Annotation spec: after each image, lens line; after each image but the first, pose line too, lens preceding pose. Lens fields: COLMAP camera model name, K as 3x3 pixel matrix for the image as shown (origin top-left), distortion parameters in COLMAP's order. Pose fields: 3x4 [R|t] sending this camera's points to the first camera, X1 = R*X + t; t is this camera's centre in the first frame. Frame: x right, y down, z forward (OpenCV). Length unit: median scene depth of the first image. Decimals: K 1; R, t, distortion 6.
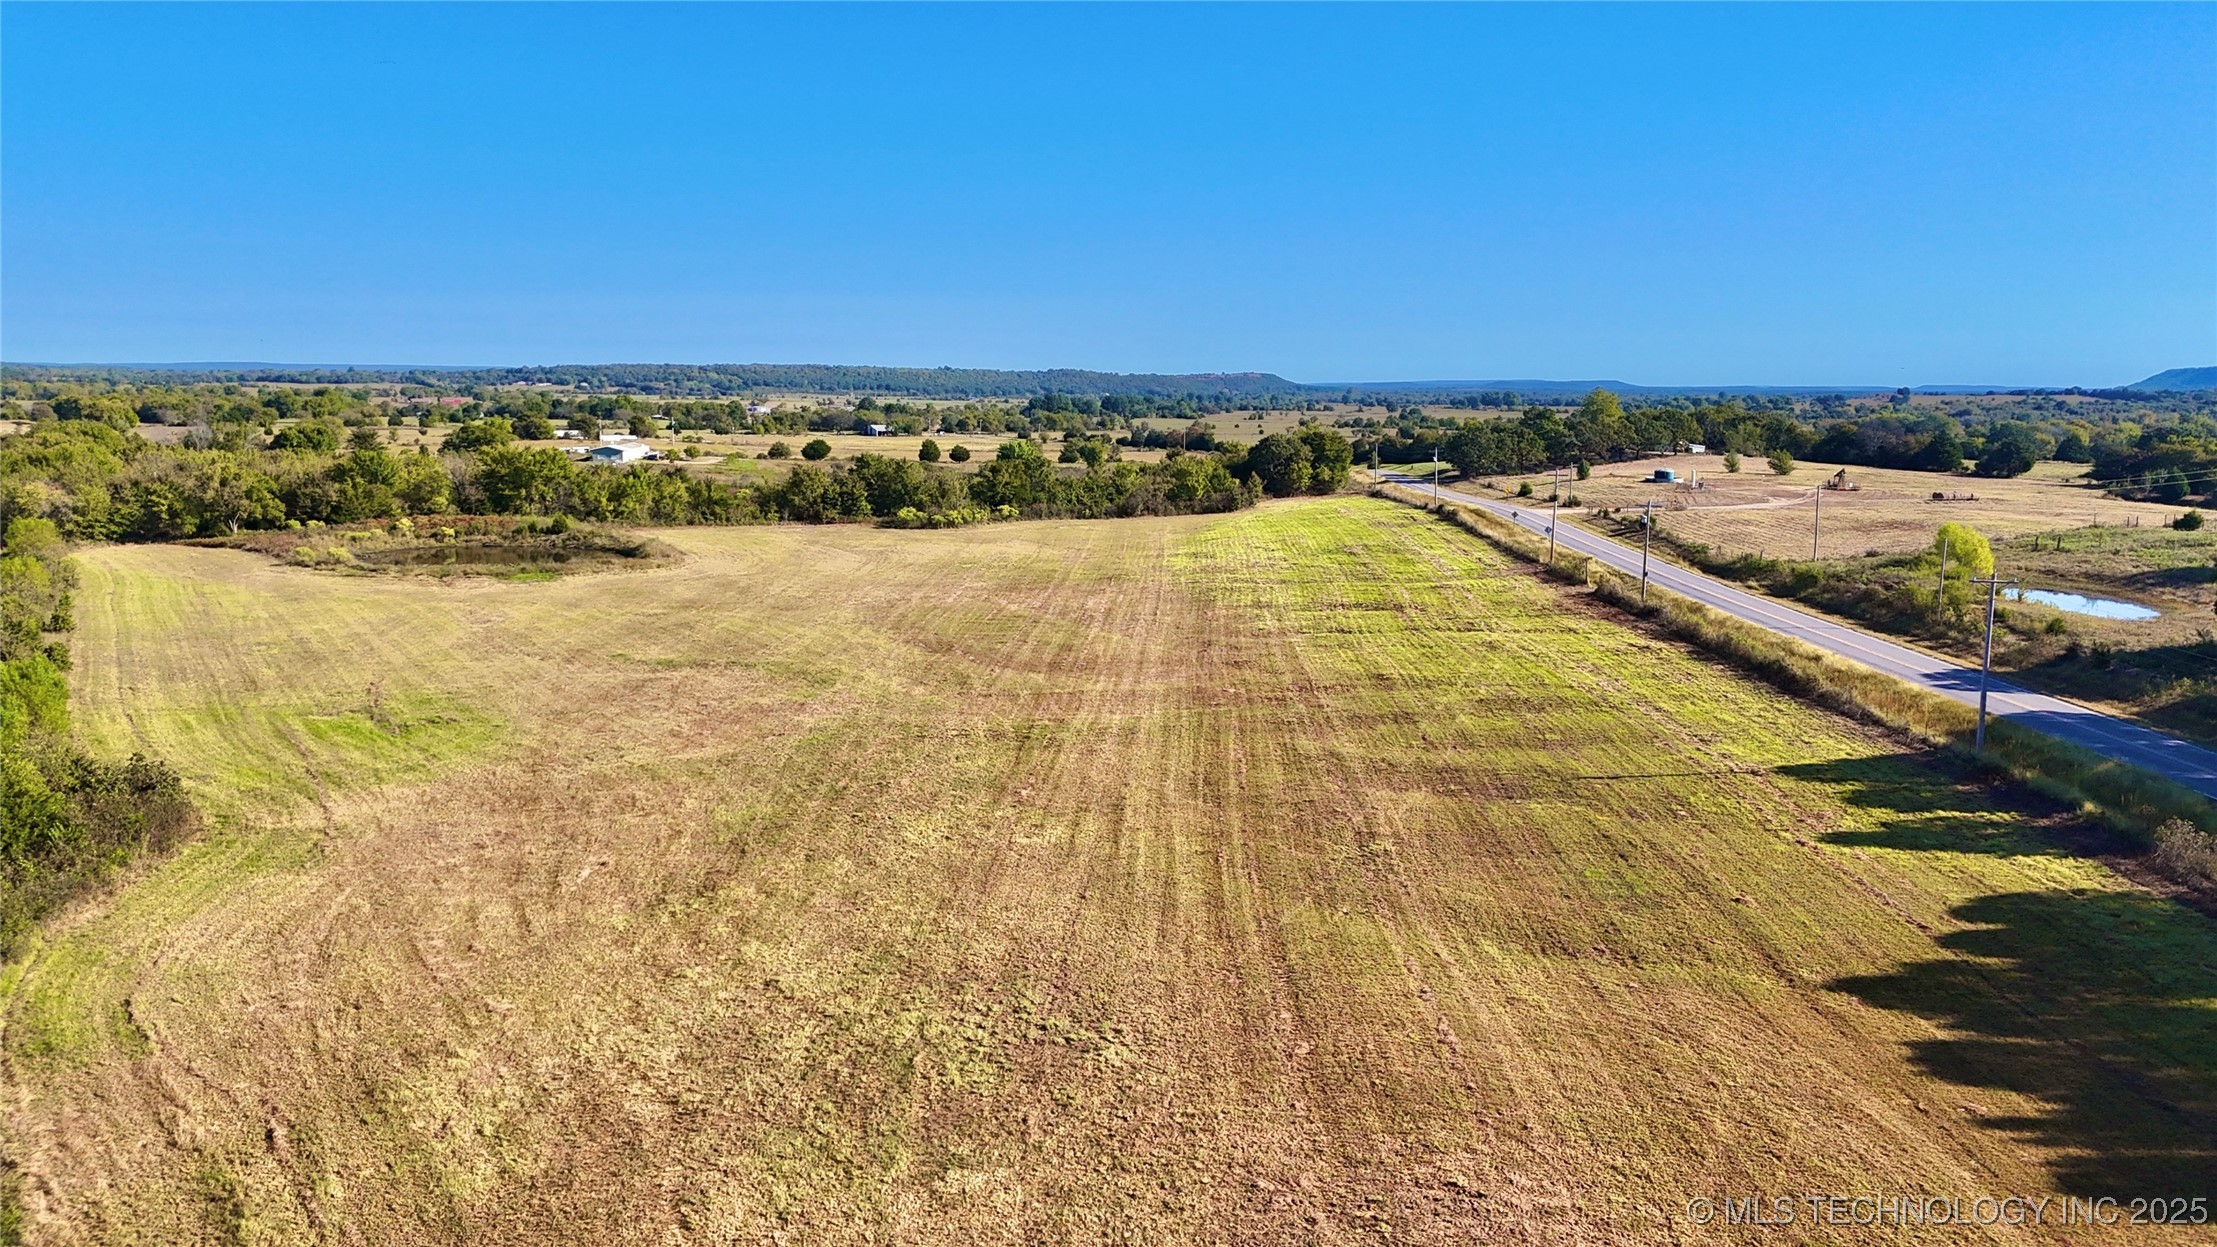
lens RADIAL K [[1612.2, 0, 1115.0], [0, 1612.2, 630.3], [0, 0, 1]] dist [0.063282, -0.053203]
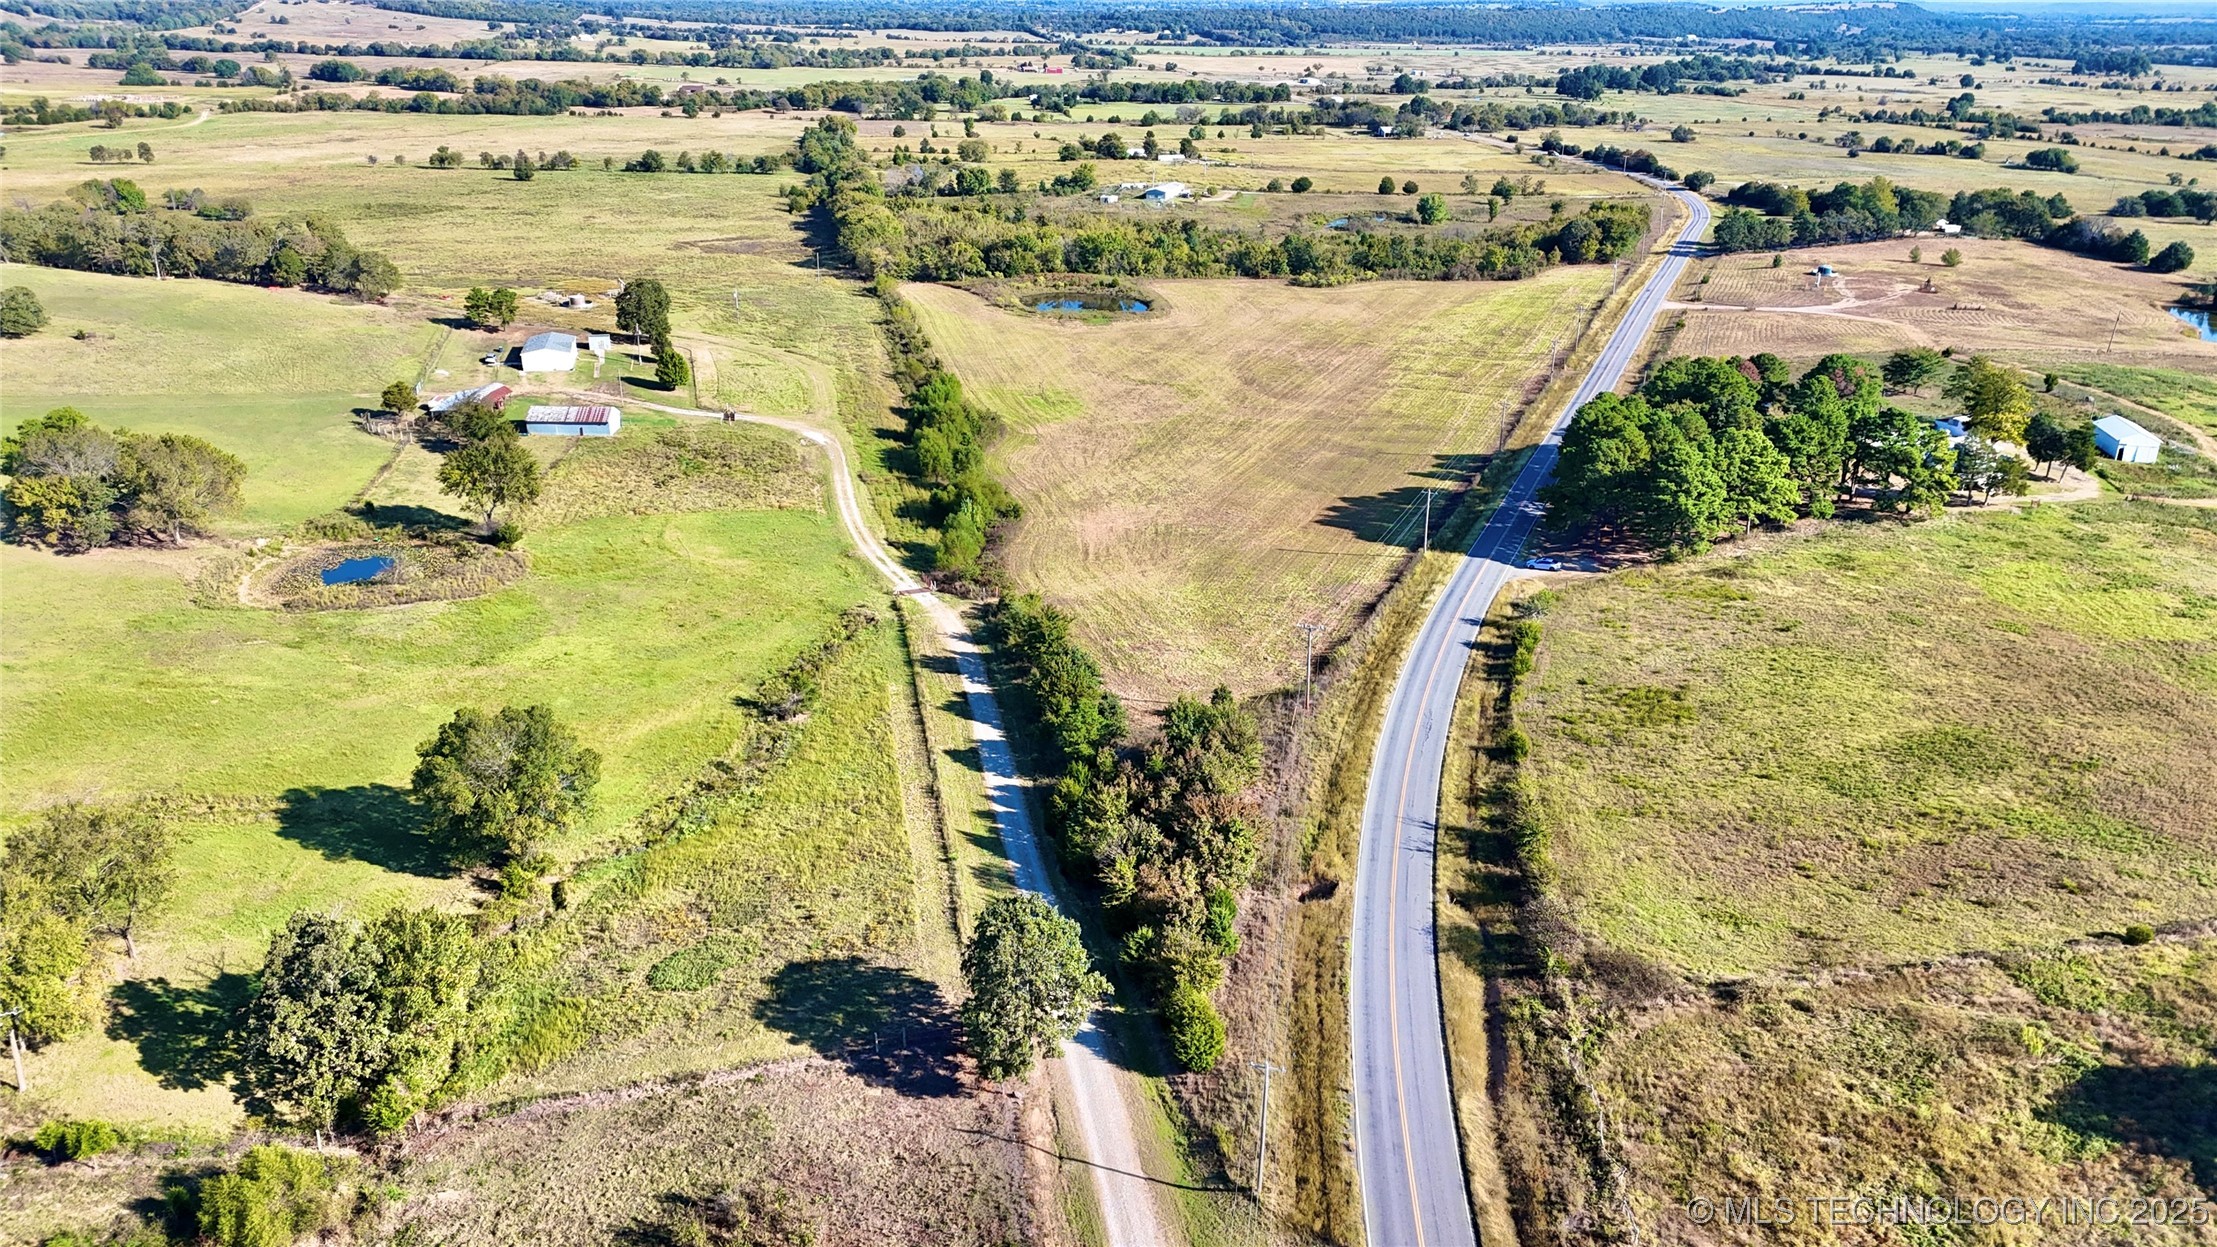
lens RADIAL K [[1612.2, 0, 1107.9], [0, 1612.2, 623.1], [0, 0, 1]] dist [0.063282, -0.053203]
pose [[0.939290, 0.126191, -0.319076, 0.285266], [-0.054780, 0.973139, 0.223605, -0.093265], [0.338723, -0.192551, 0.920973, -0.770650]]
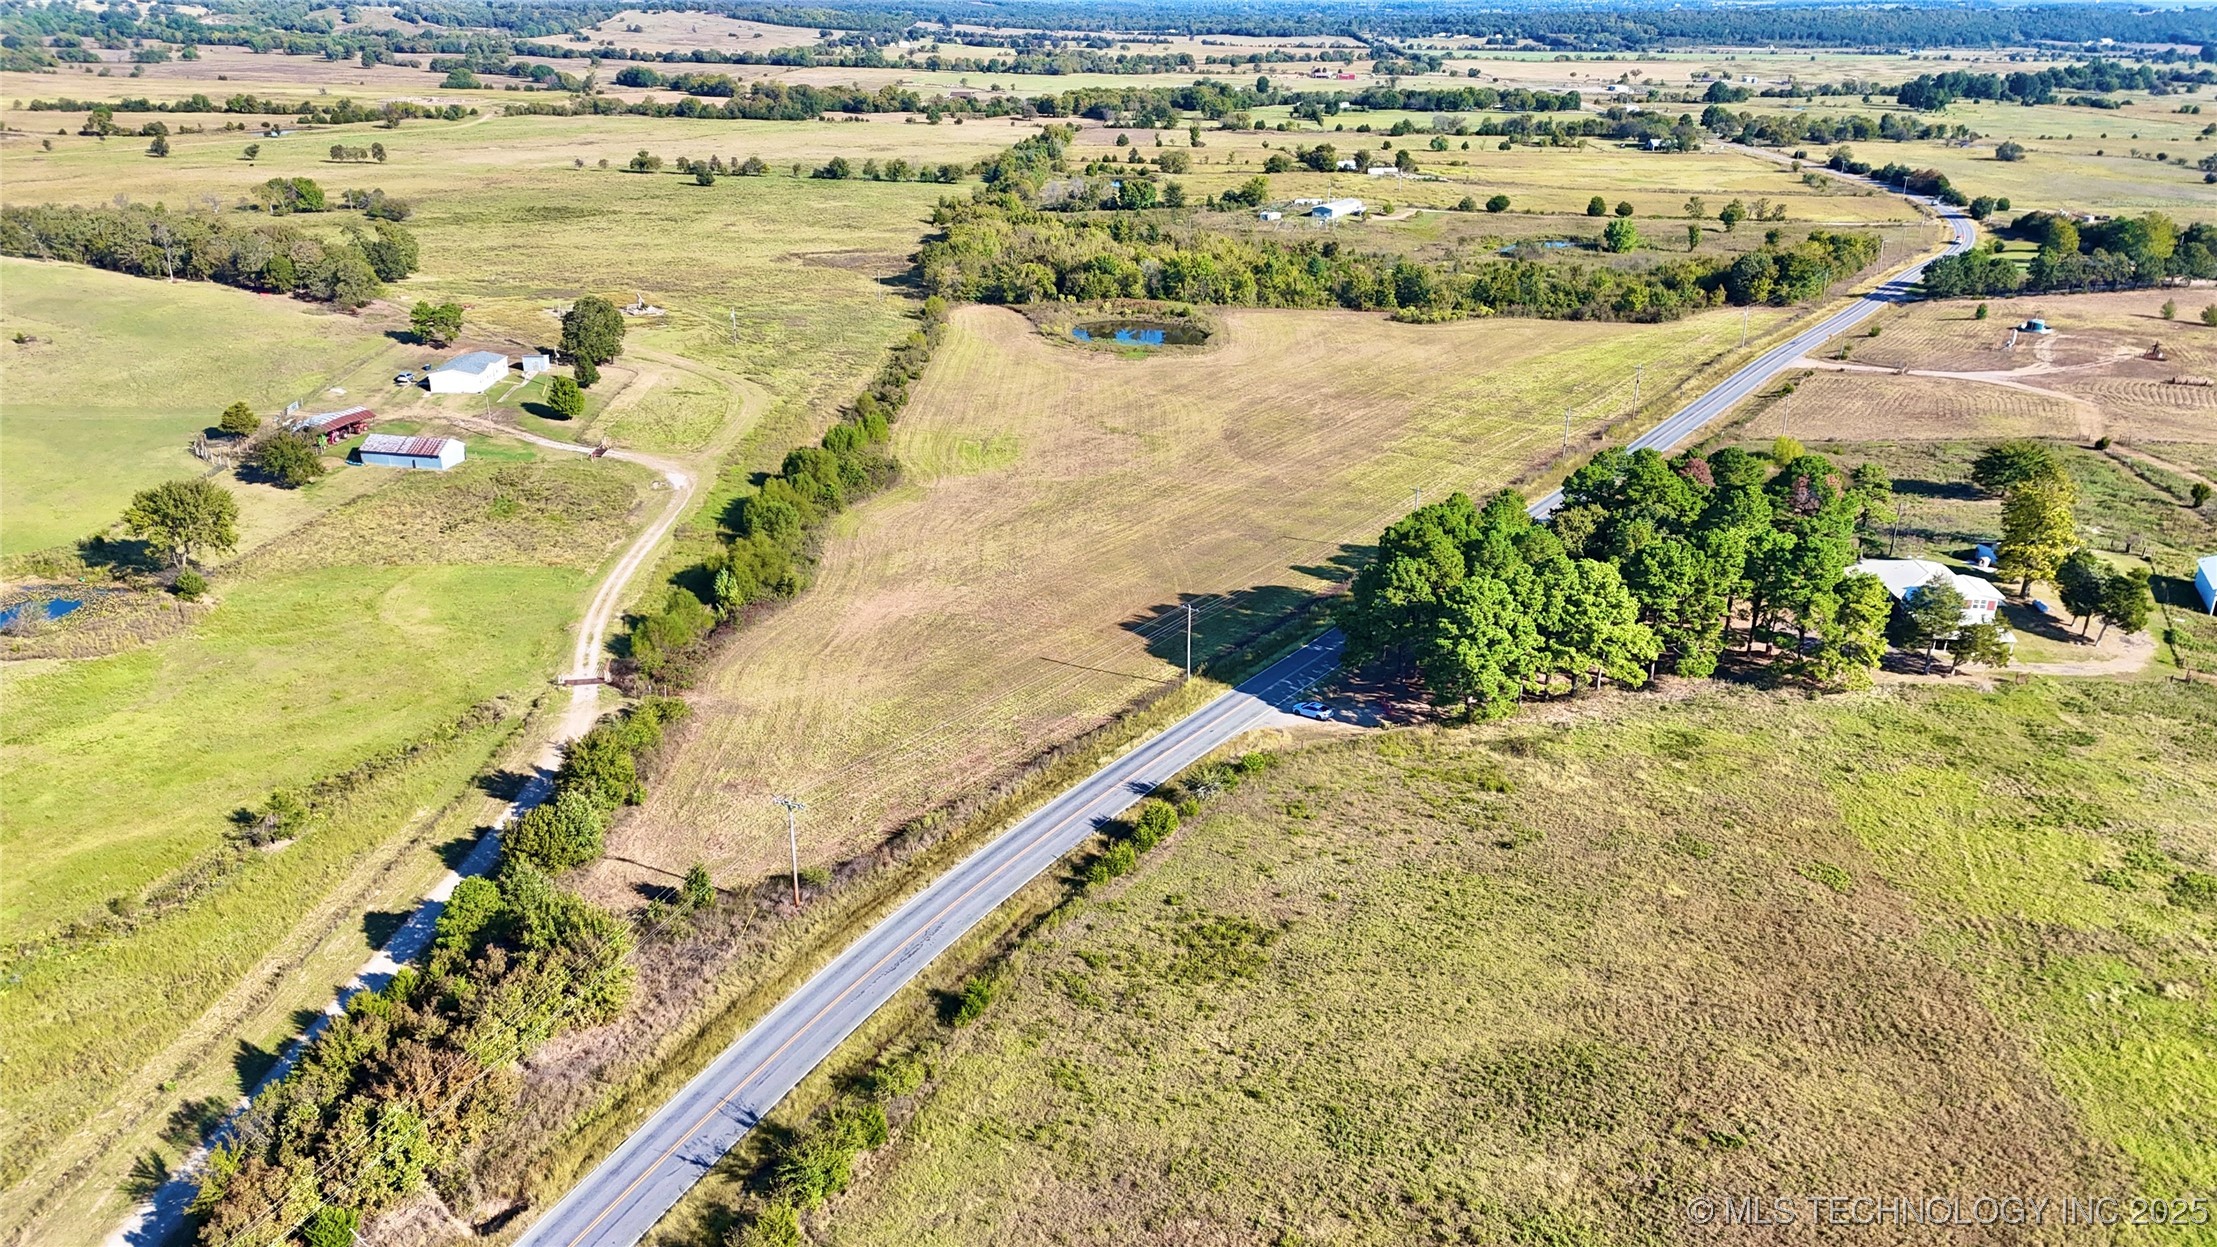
lens RADIAL K [[1612.2, 0, 1112.4], [0, 1612.2, 620.1], [0, 0, 1]] dist [0.063282, -0.053203]
pose [[0.847475, 0.188967, -0.496063, 0.479717], [-0.079923, 0.969263, 0.232685, -0.131919], [0.524785, -0.157548, 0.836528, -0.505830]]
